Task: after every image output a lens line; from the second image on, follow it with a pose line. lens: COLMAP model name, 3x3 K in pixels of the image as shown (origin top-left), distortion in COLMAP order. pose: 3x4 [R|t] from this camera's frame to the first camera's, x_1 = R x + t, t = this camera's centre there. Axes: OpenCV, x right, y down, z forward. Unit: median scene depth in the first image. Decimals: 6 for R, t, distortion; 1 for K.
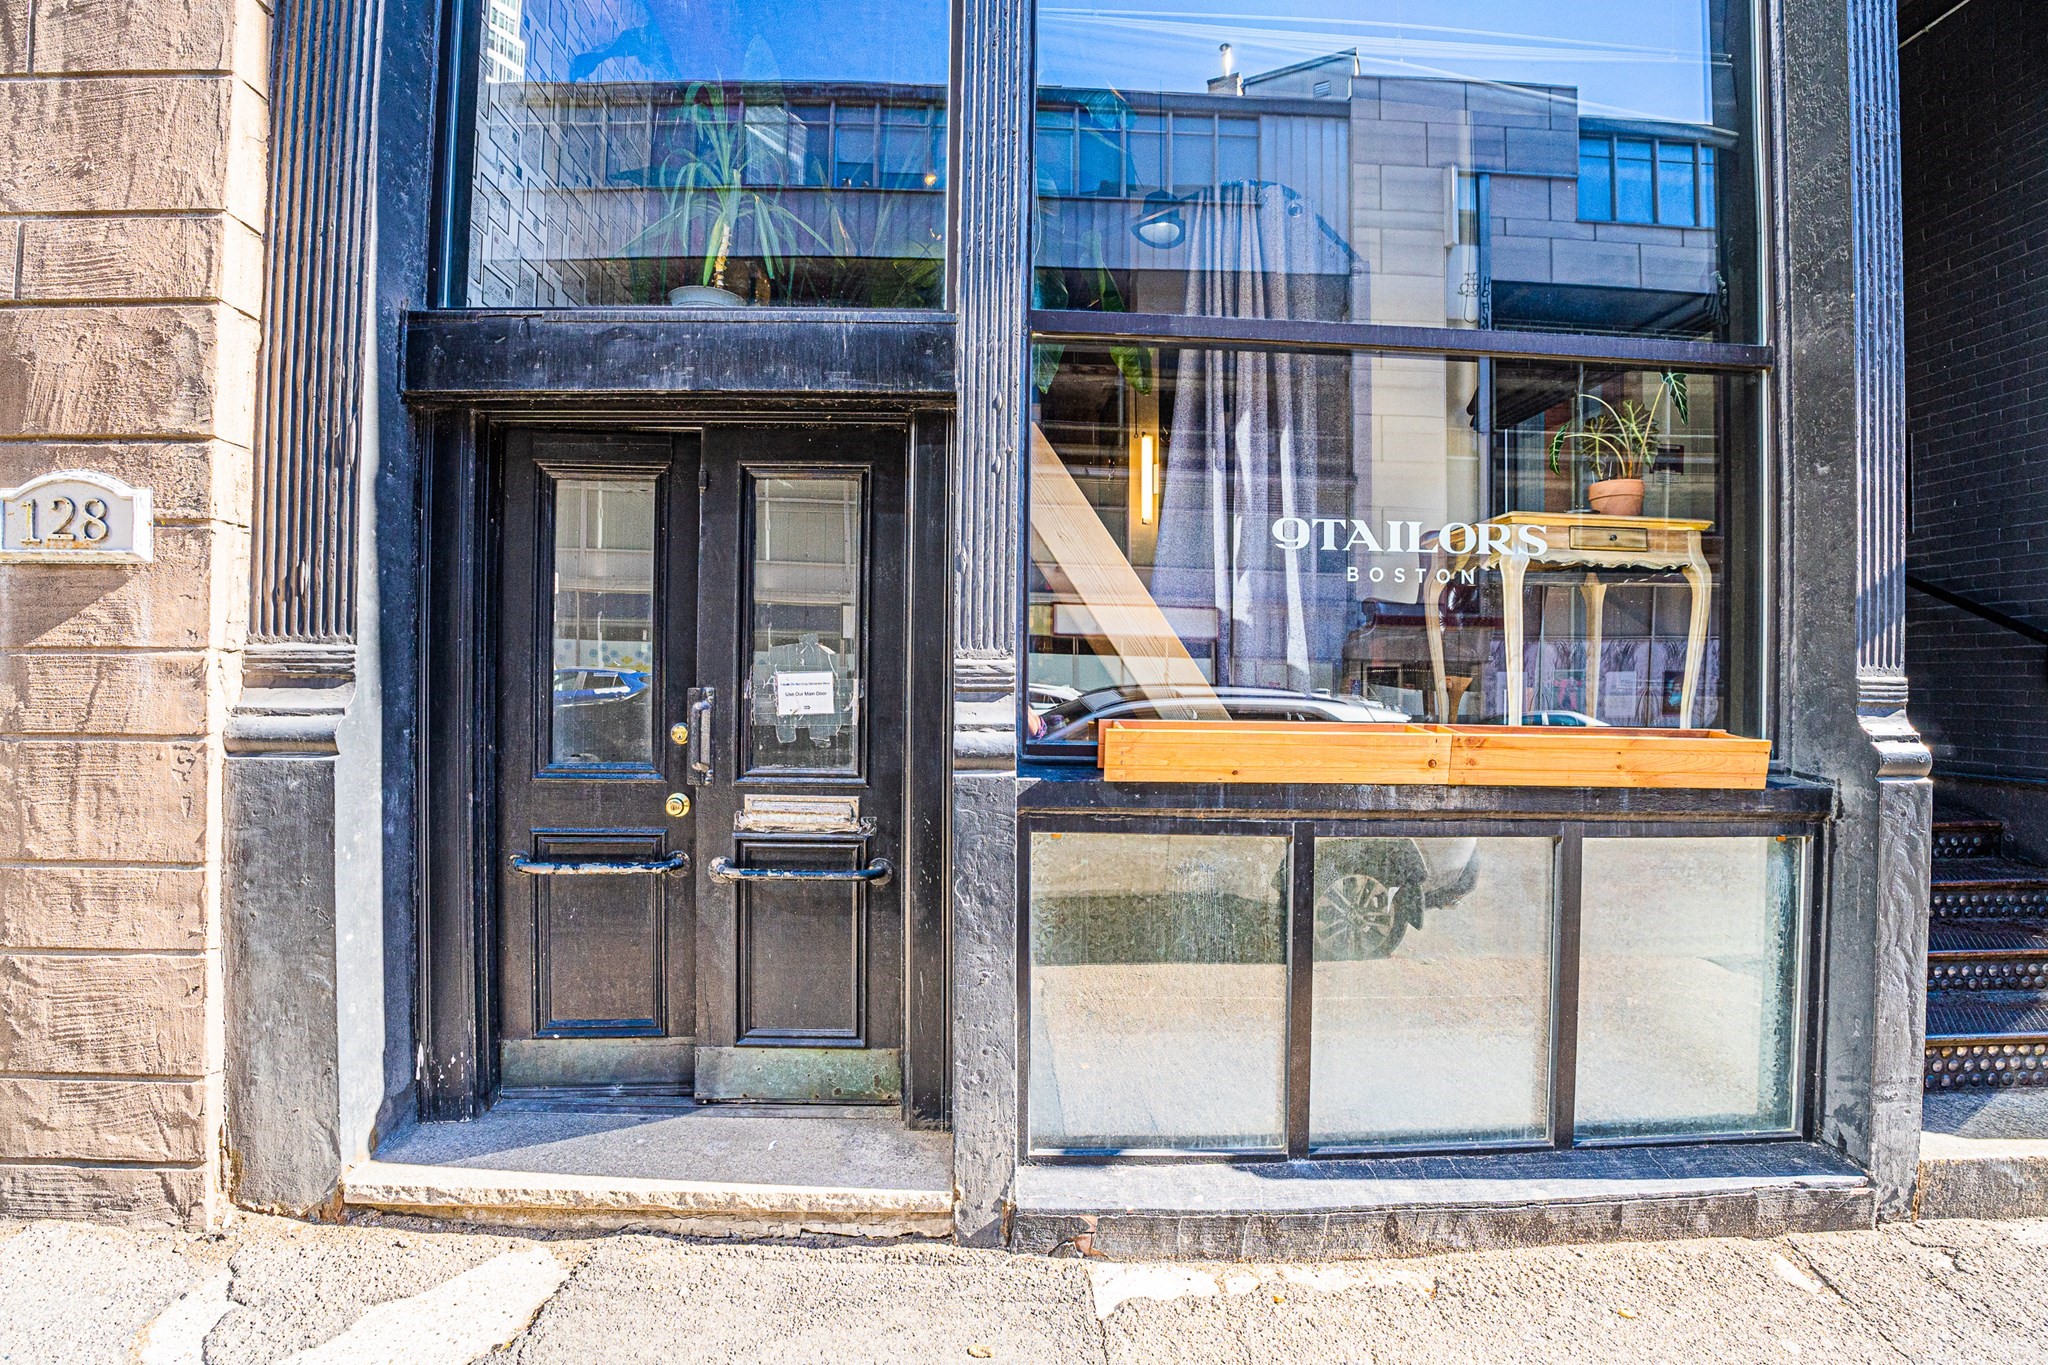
lens RADIAL K [[893.8, 0, 1042.7], [0, 893.8, 693.7], [0, 0, 1]] dist [-0.066915, 0.013650]
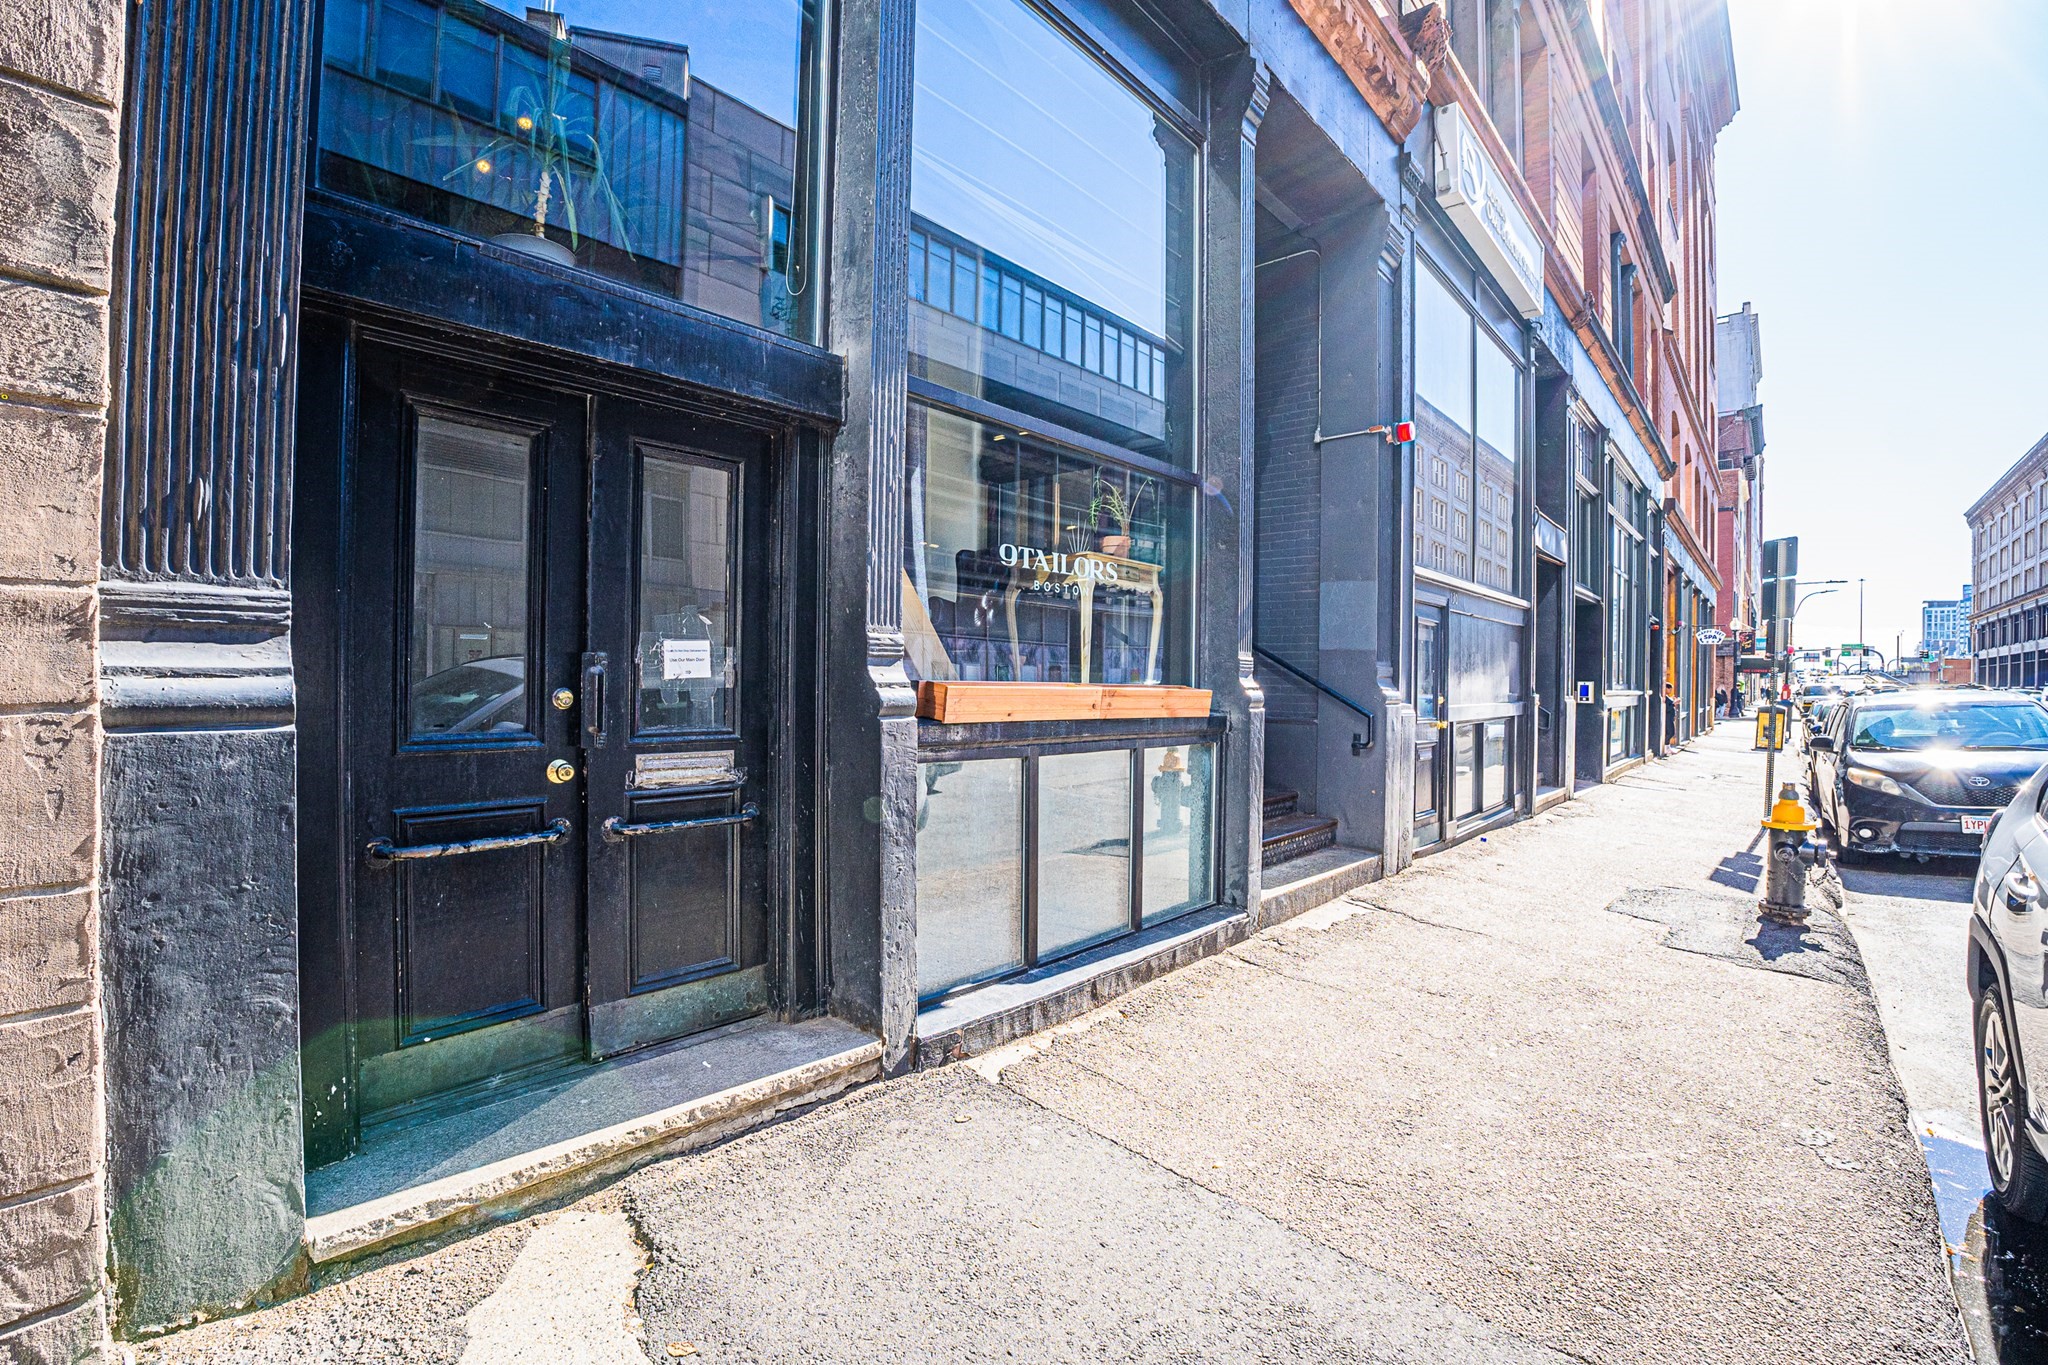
lens RADIAL K [[893.8, 0, 1023.3], [0, 893.8, 696.5], [0, 0, 1]] dist [-0.066915, 0.013650]
pose [[0.697583, -0.016525, 0.716313, -0.857090], [0.003515, 0.999801, 0.019641, 0.028568], [-0.716495, -0.011183, 0.697503, -0.065361]]
